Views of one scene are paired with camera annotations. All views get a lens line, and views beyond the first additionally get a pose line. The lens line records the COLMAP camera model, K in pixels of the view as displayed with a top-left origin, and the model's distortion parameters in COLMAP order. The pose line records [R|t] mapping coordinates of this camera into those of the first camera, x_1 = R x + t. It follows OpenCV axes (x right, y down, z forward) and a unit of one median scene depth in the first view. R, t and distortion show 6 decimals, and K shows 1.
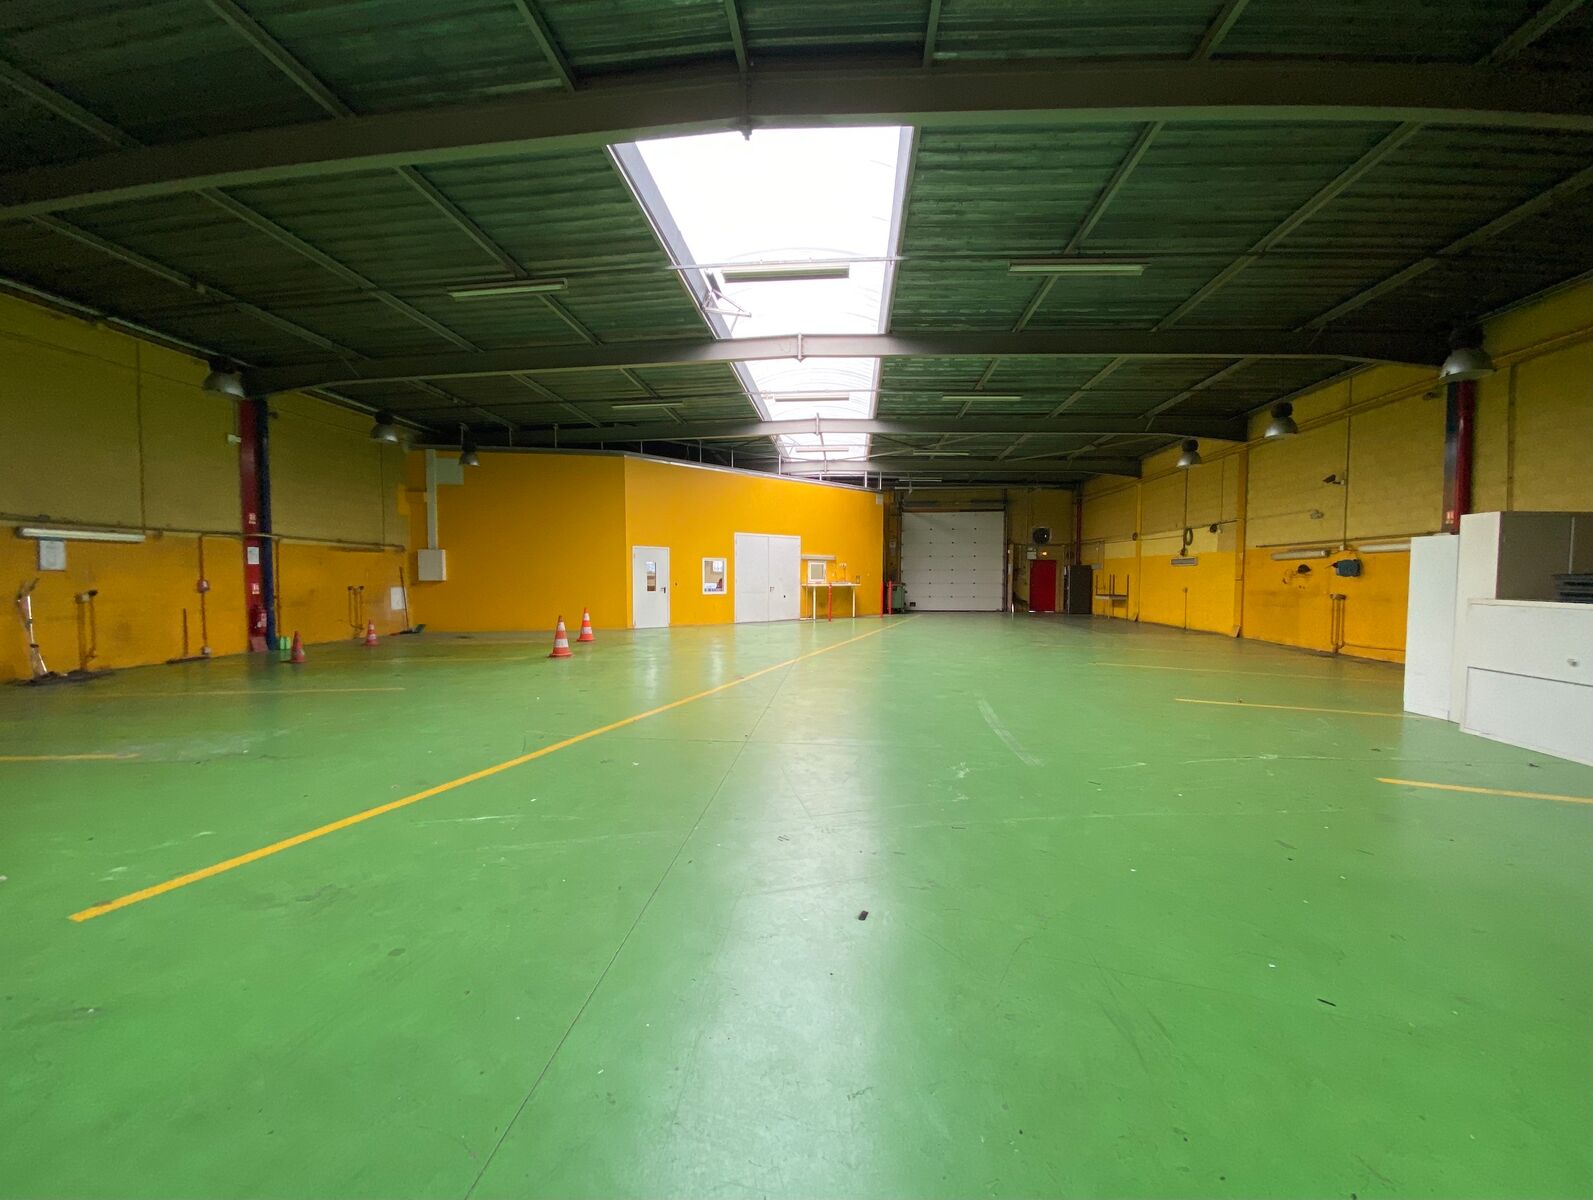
lens RADIAL K [[641.0, 0, 779.9], [0, 641.0, 604.8], [0, 0, 1]] dist [0.001693, -0.013996]
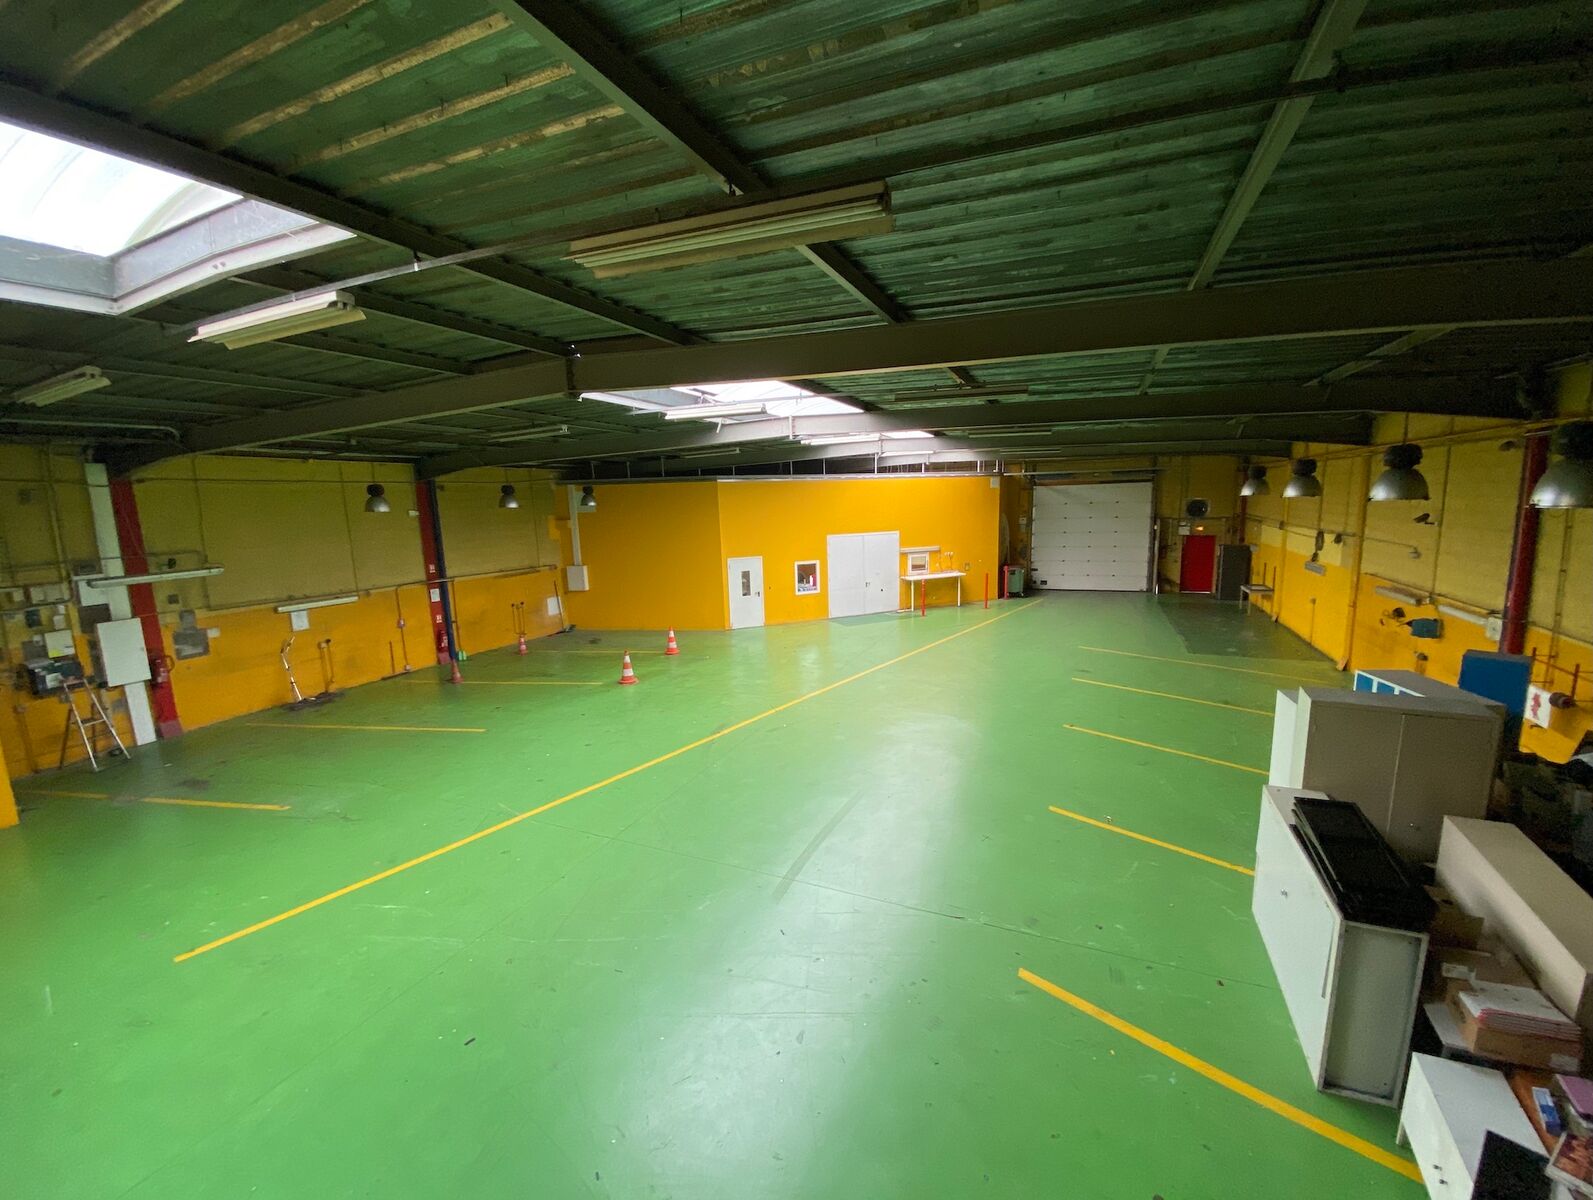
lens RADIAL K [[634.6, 0, 796.5], [0, 634.6, 600.0], [0, 0, 1]] dist [0.023666, -0.028093]
pose [[0.949904, 0.015004, -0.312181, 0.268311], [0.020954, 0.993542, 0.111512, -0.157192], [0.311839, -0.112467, 0.943455, -0.047145]]
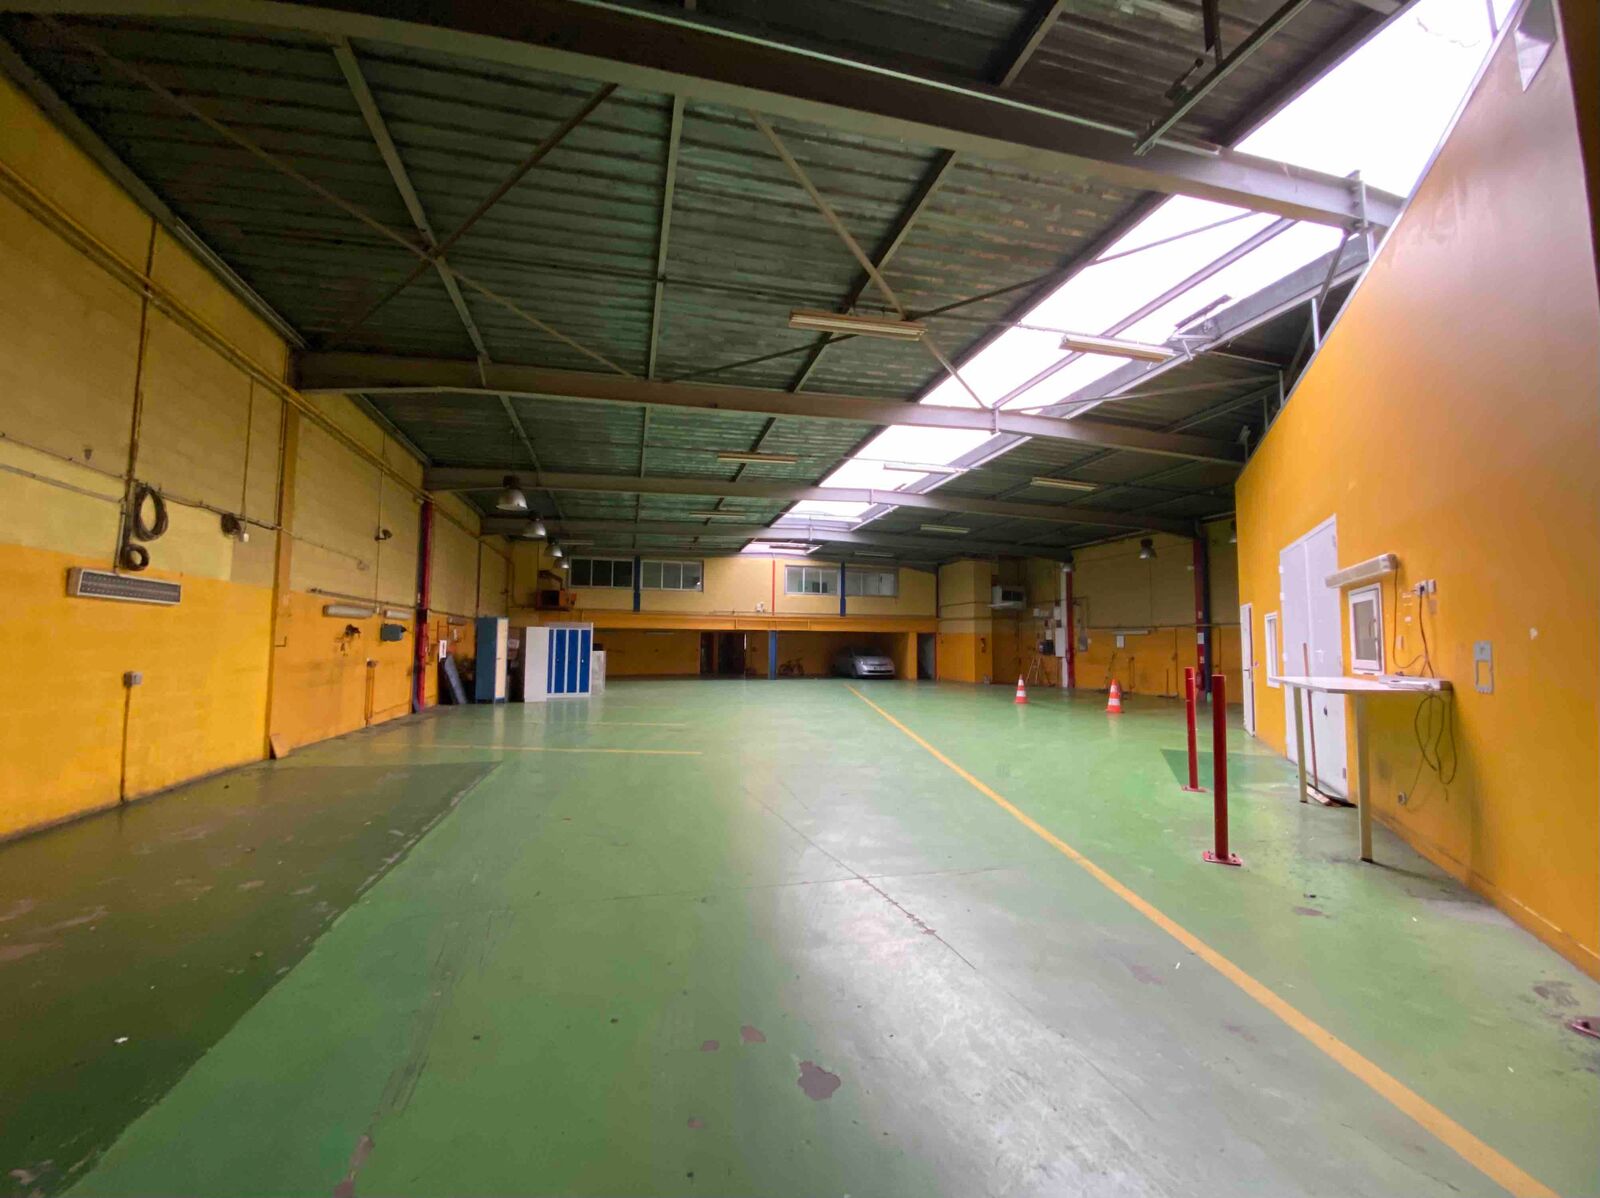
lens RADIAL K [[652.7, 0, 789.5], [0, 652.7, 600.6], [0, 0, 1]] dist [0.000180, -0.000007]
pose [[-0.935980, -0.037127, -0.350090, 0.512357], [-0.028438, 0.999147, -0.029930, -0.071207], [0.350903, -0.018058, -0.936238, 1.638040]]
